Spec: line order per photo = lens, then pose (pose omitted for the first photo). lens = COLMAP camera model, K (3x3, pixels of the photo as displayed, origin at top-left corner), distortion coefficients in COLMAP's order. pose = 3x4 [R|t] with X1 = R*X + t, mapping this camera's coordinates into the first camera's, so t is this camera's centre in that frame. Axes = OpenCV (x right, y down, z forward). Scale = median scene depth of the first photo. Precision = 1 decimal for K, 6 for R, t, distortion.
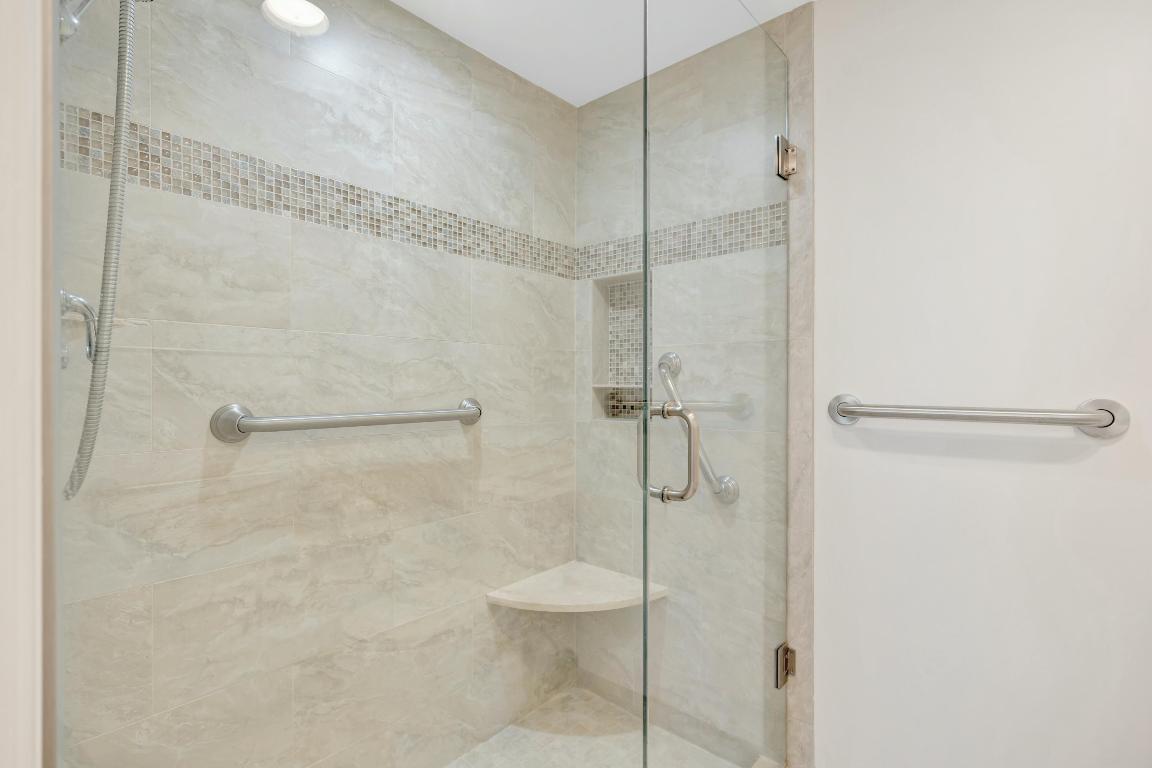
lens RADIAL K [[537.0, 0, 573.1], [0, 537.0, 386.5], [0, 0, 1]] dist [-0.012012, 0.001081]
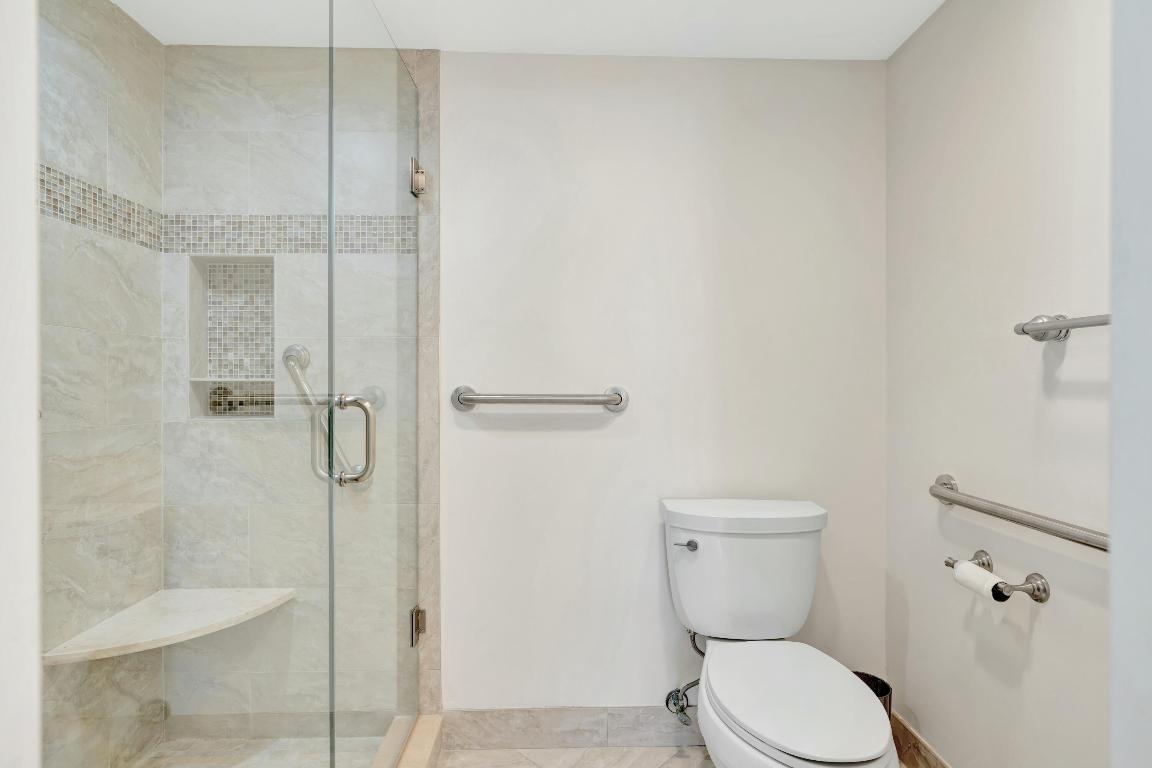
lens RADIAL K [[567.8, 0, 576.8], [0, 567.8, 382.2], [0, 0, 1]] dist [-0.009239, 0.001437]
pose [[0.728672, -0.005274, 0.684843, -0.153696], [0.002989, 0.999985, 0.004521, 0.001089], [-0.684857, -0.001248, 0.728677, -0.092559]]
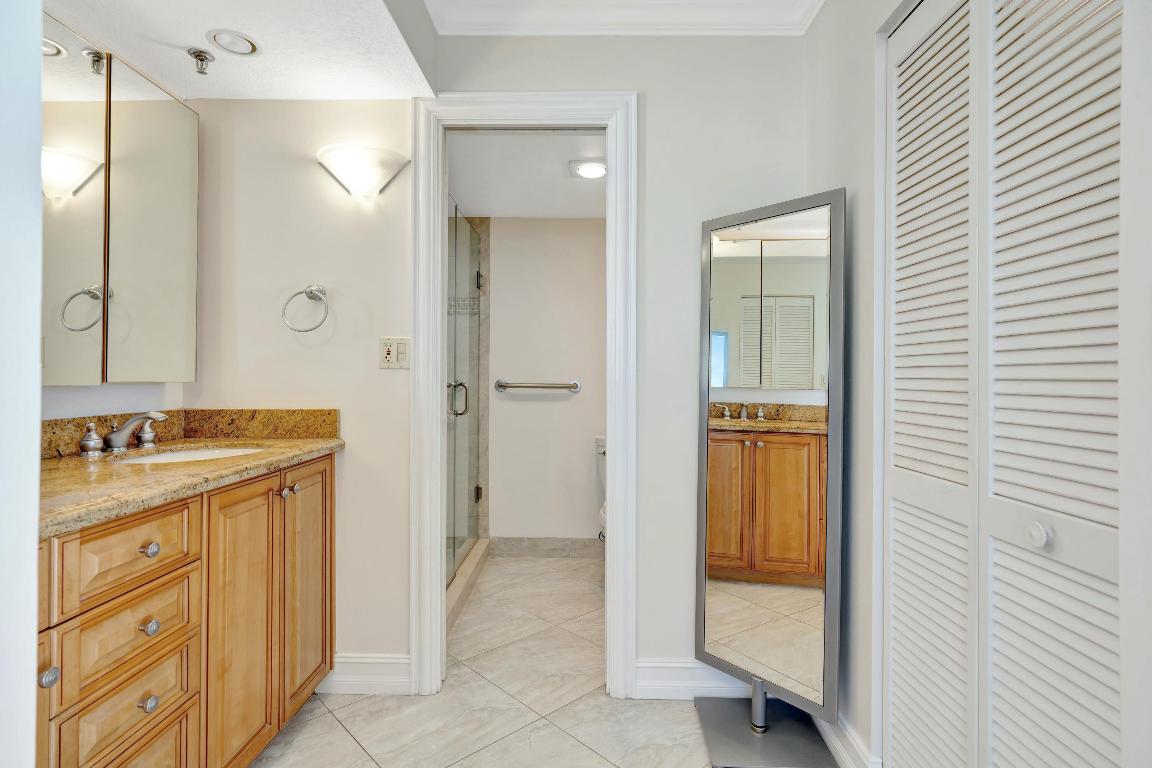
lens RADIAL K [[567.8, 0, 575.2], [0, 567.8, 377.9], [0, 0, 1]] dist [-0.009239, 0.001437]
pose [[0.766500, -0.004683, 0.642227, -0.764306], [-0.003895, 0.999921, 0.011940, -0.020136], [-0.642233, -0.011654, 0.766421, -1.031529]]
